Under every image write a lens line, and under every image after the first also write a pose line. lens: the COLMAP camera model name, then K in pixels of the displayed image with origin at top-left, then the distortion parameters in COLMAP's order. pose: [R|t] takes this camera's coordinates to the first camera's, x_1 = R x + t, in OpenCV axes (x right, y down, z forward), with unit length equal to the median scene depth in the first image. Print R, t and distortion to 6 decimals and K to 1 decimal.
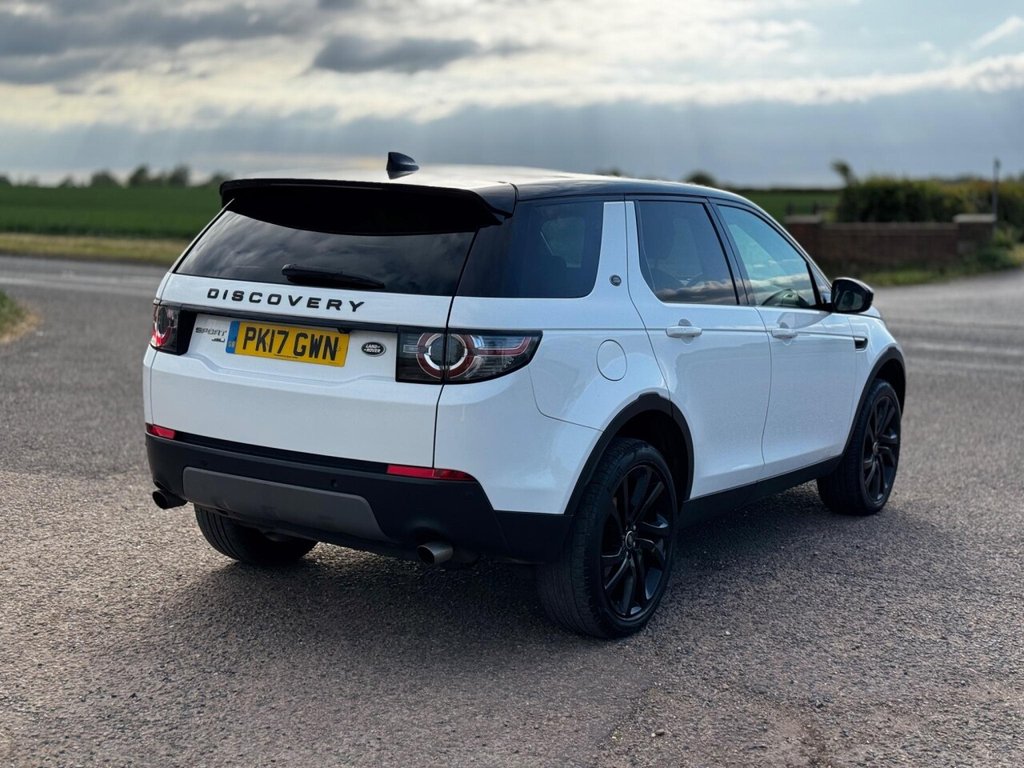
lens RADIAL K [[1410.1, 0, 512.0], [0, 1410.1, 384.0], [0, 0, 1]] dist [0.134637, -0.138180]
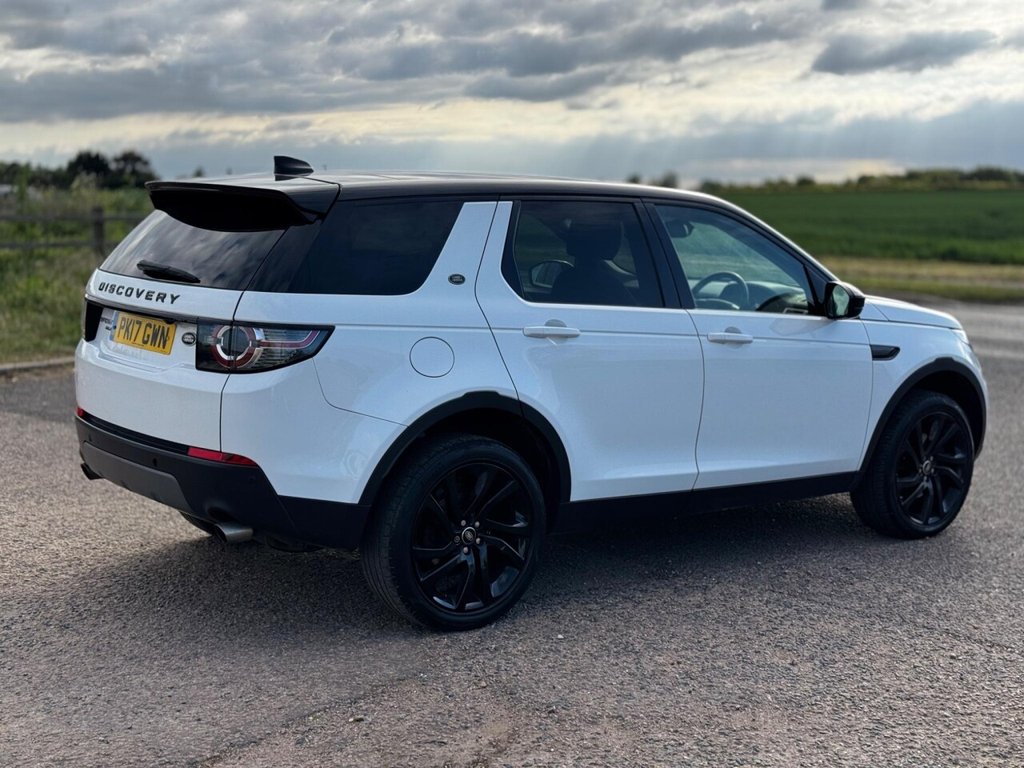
lens RADIAL K [[1410.1, 0, 512.0], [0, 1410.1, 384.0], [0, 0, 1]] dist [0.134637, -0.138180]
pose [[0.942725, 0.035248, -0.331703, 0.481233], [-0.036560, 0.999329, 0.002288, -0.001912], [0.331561, 0.009970, 0.943381, 0.059975]]
